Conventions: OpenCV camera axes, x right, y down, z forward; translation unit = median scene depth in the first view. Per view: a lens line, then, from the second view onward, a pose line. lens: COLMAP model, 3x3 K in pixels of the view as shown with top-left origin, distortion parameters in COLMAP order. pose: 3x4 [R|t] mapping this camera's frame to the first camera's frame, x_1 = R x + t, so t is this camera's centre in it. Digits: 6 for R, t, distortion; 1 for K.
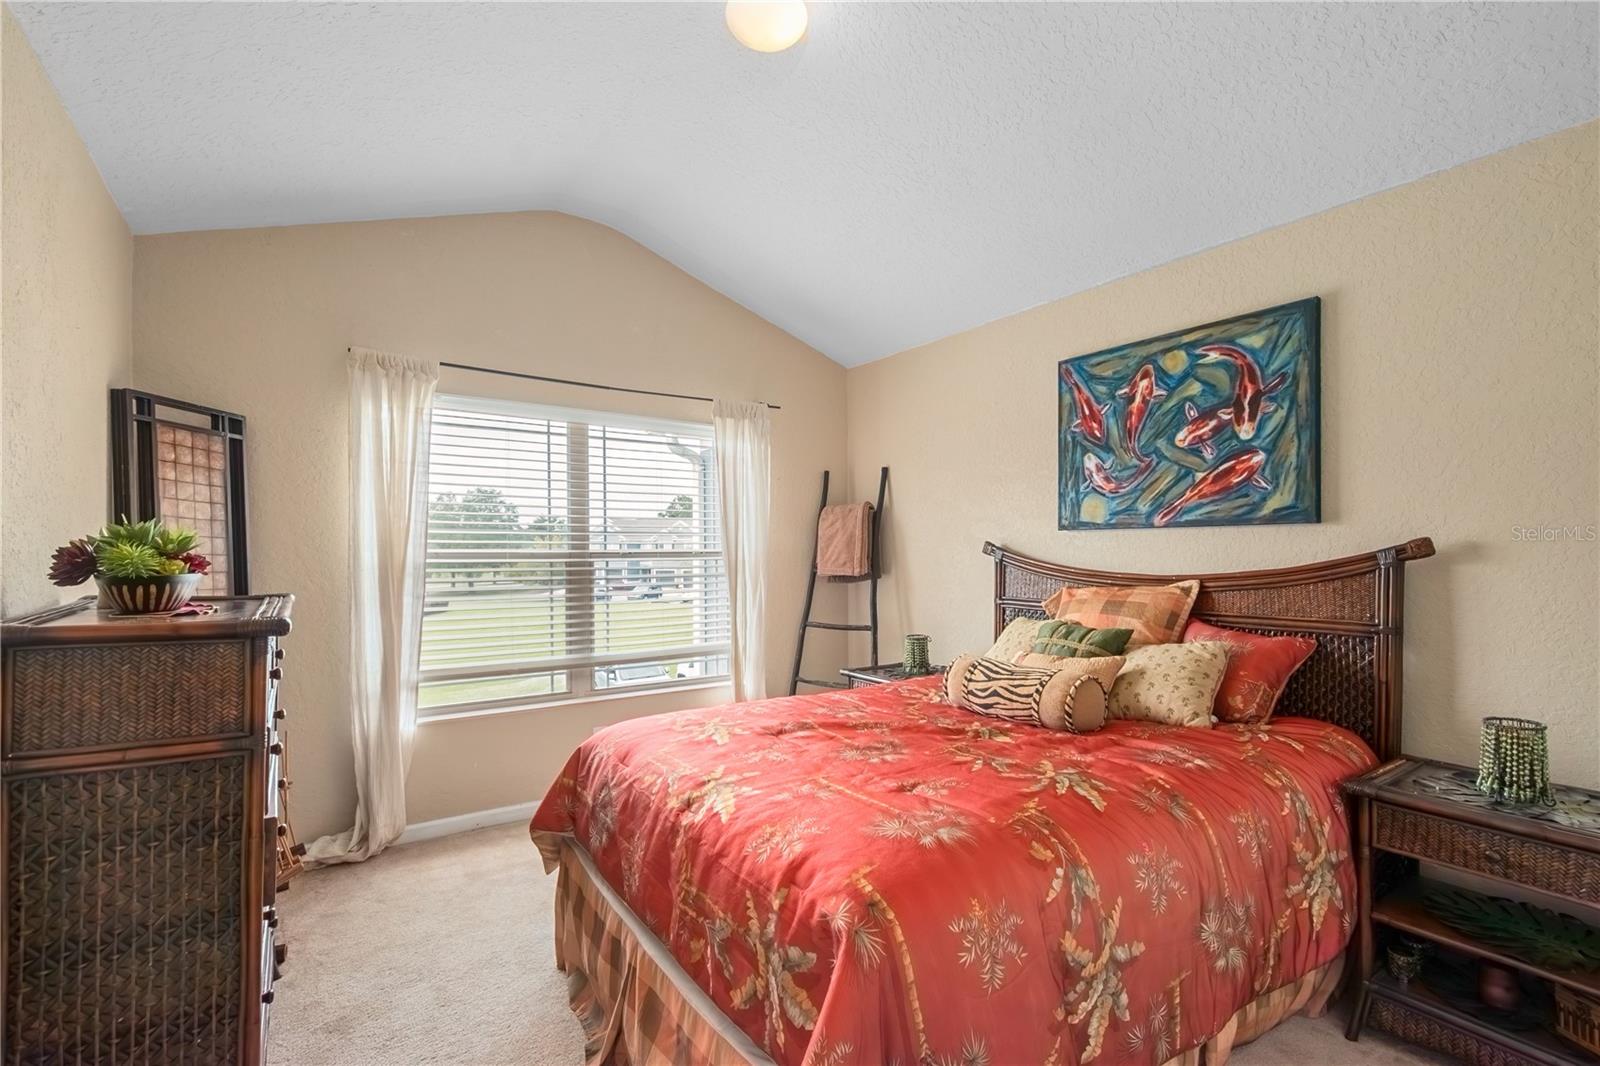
lens RADIAL K [[727.5, 0, 800.0], [0, 727.5, 533.0], [0, 0, 1]] dist [0.000862, 0.000107]
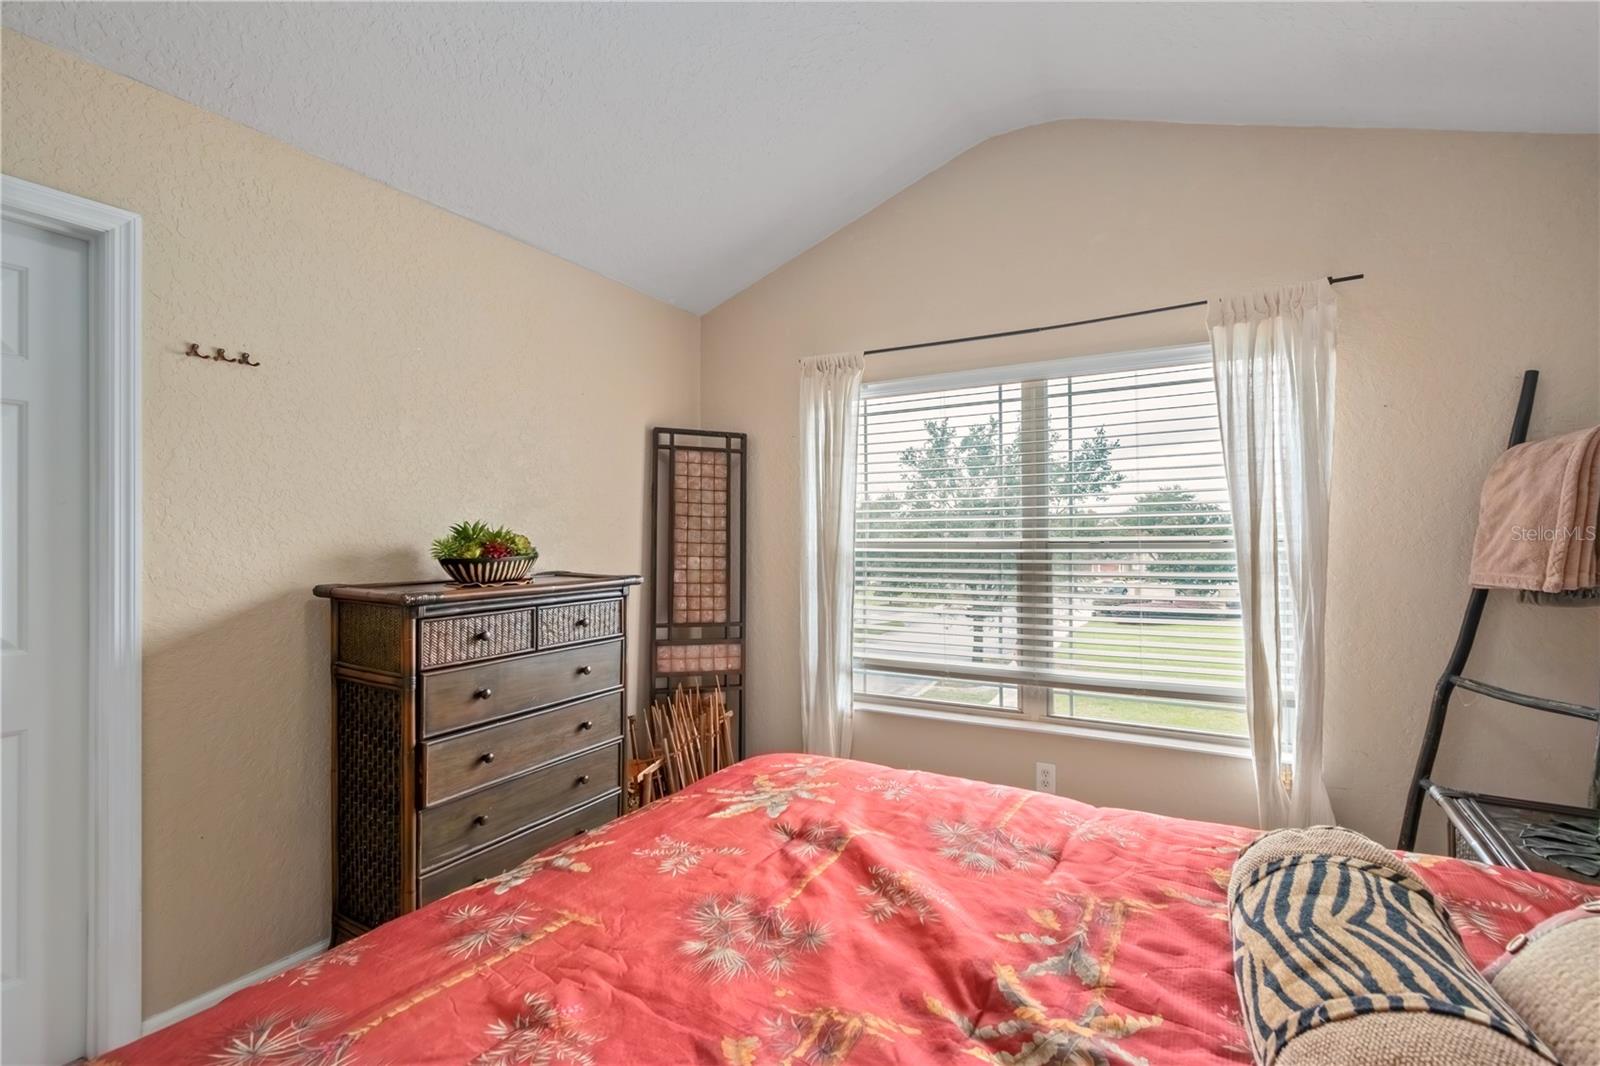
lens RADIAL K [[710.7, 0, 800.0], [0, 710.7, 533.0], [0, 0, 1]] dist [0.001612, 0.000197]
pose [[0.434361, -0.012121, -0.900657, 0.395680], [0.025996, 0.999662, -0.000916, 0.015391], [0.900363, -0.023016, 0.434530, 0.571308]]
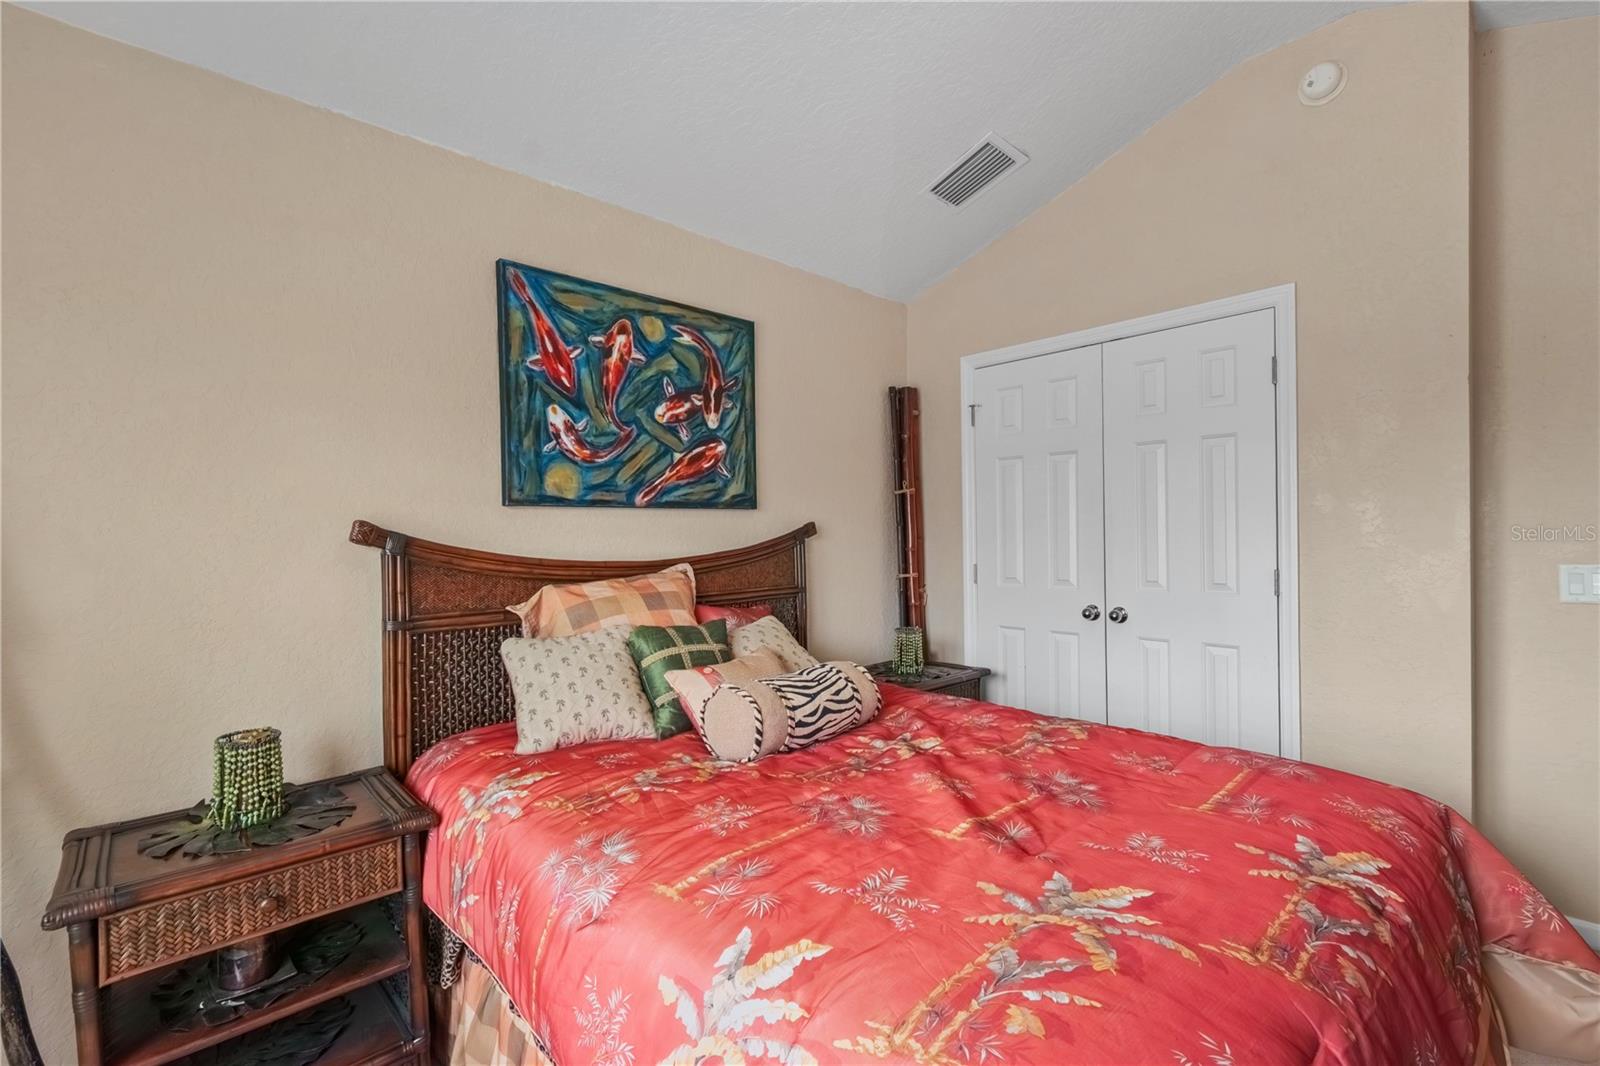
lens RADIAL K [[727.5, 0, 800.0], [0, 727.5, 533.0], [0, 0, 1]] dist [0.000862, 0.000107]
pose [[-0.175957, 0.001580, 0.984397, -0.423379], [-0.009054, 0.999954, -0.003223, 0.024848], [-0.984356, -0.009480, -0.175935, 0.975440]]
